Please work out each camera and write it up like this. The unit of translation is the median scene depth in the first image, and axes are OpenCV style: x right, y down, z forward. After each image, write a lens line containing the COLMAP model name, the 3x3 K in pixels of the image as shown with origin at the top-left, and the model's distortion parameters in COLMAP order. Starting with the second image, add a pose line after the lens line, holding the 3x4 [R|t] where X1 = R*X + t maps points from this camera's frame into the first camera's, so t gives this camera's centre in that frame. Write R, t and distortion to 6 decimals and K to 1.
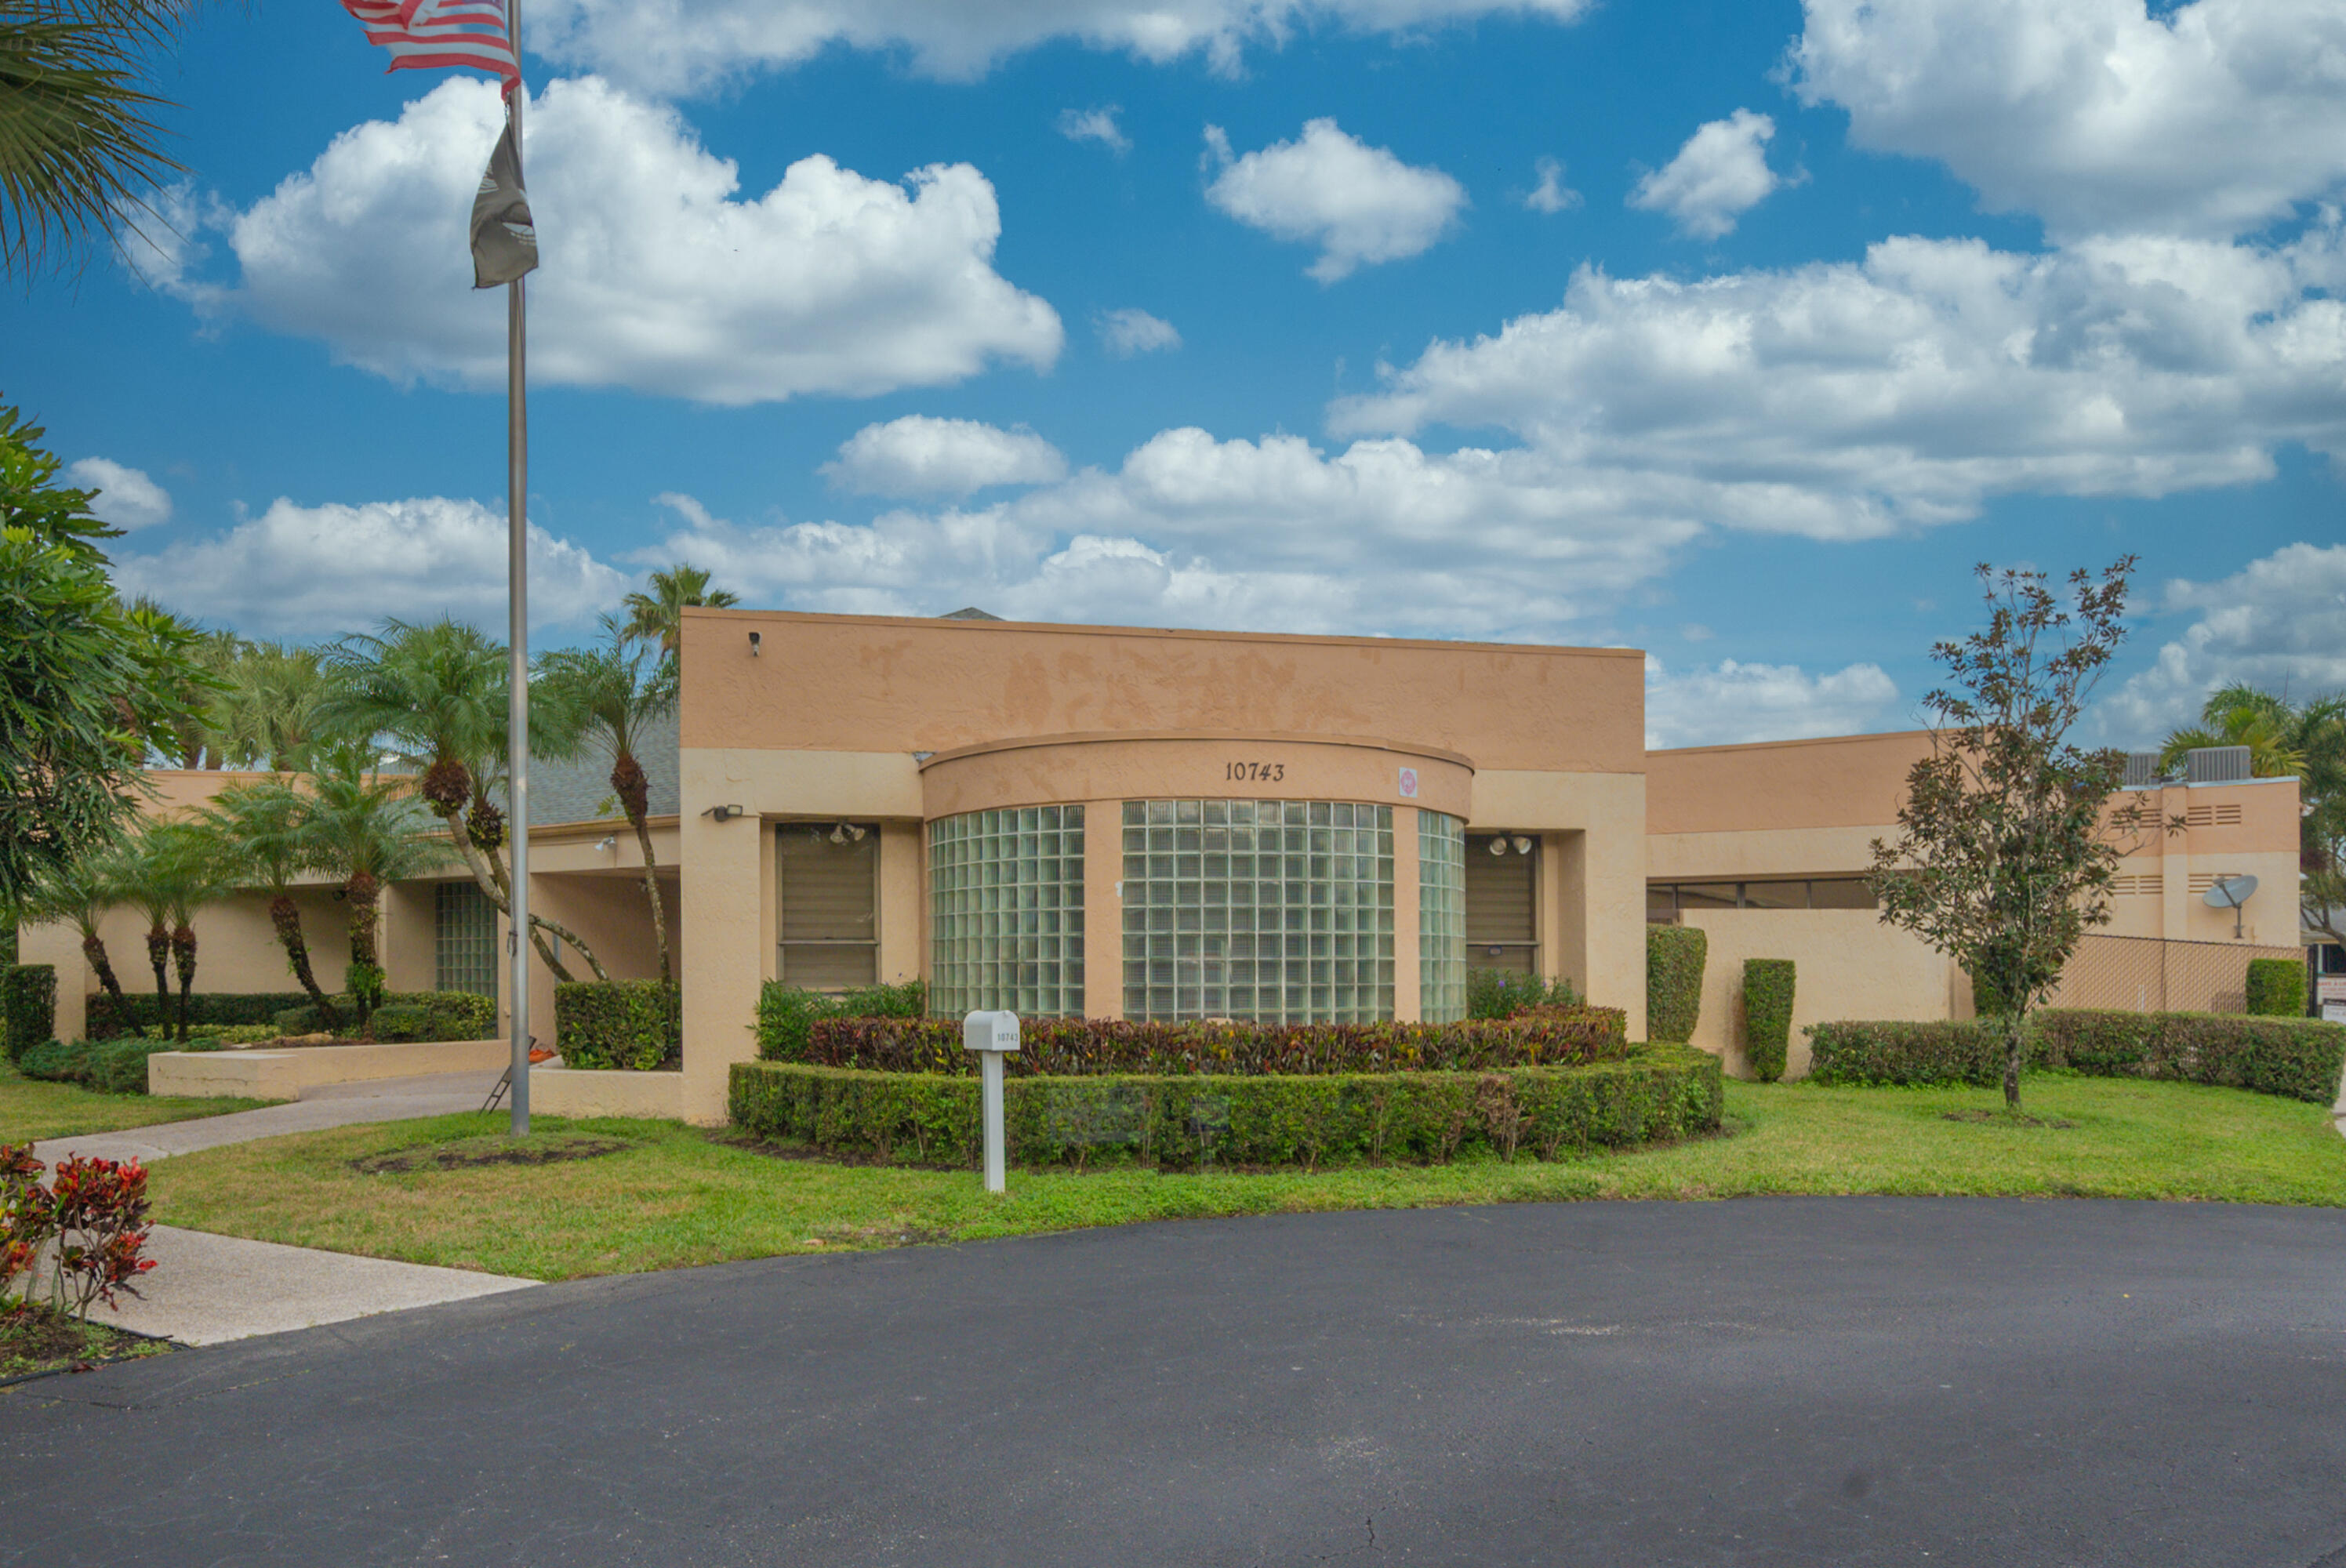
lens RADIAL K [[1066.3, 0, 1173.0], [0, 1066.3, 784.0], [0, 0, 1]] dist [0.012970, 0.000331]
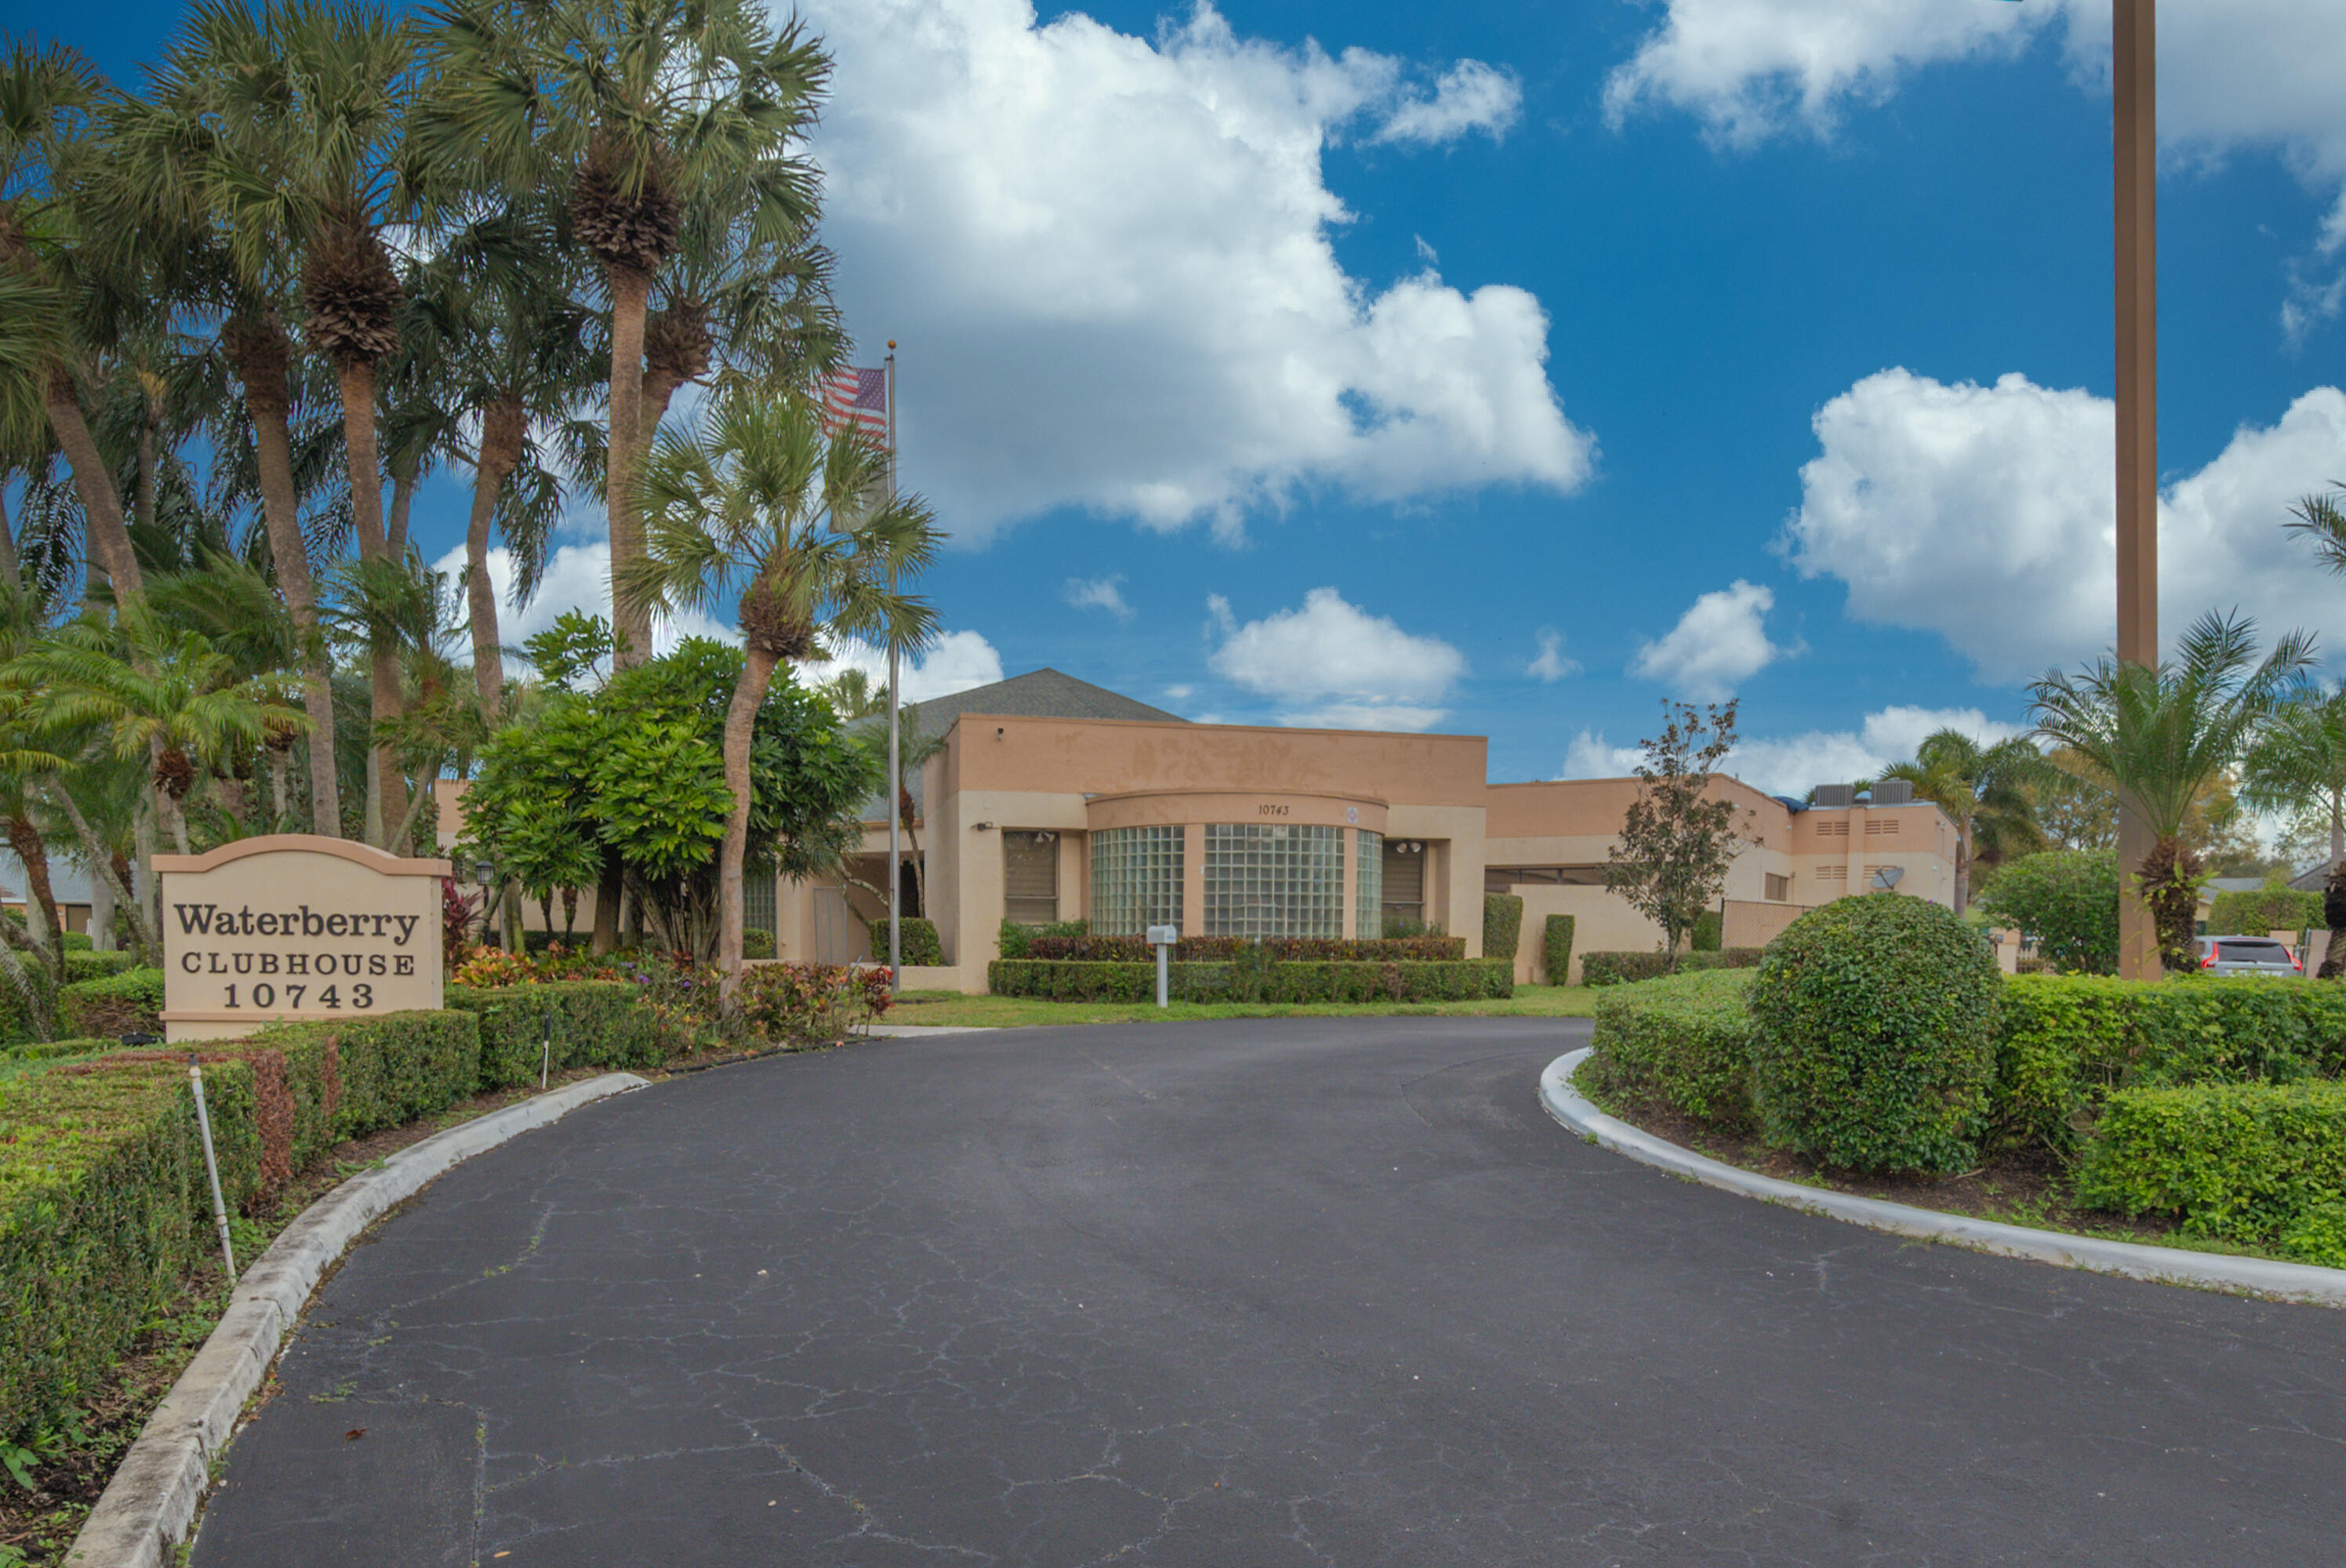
lens RADIAL K [[1066.3, 0, 1173.0], [0, 1066.3, 784.0], [0, 0, 1]] dist [0.012970, 0.000331]
pose [[0.998607, 0.014974, 0.050597, -0.193475], [-0.016082, 0.999638, 0.021560, -0.092866], [-0.050255, -0.022344, 0.998486, -0.871622]]
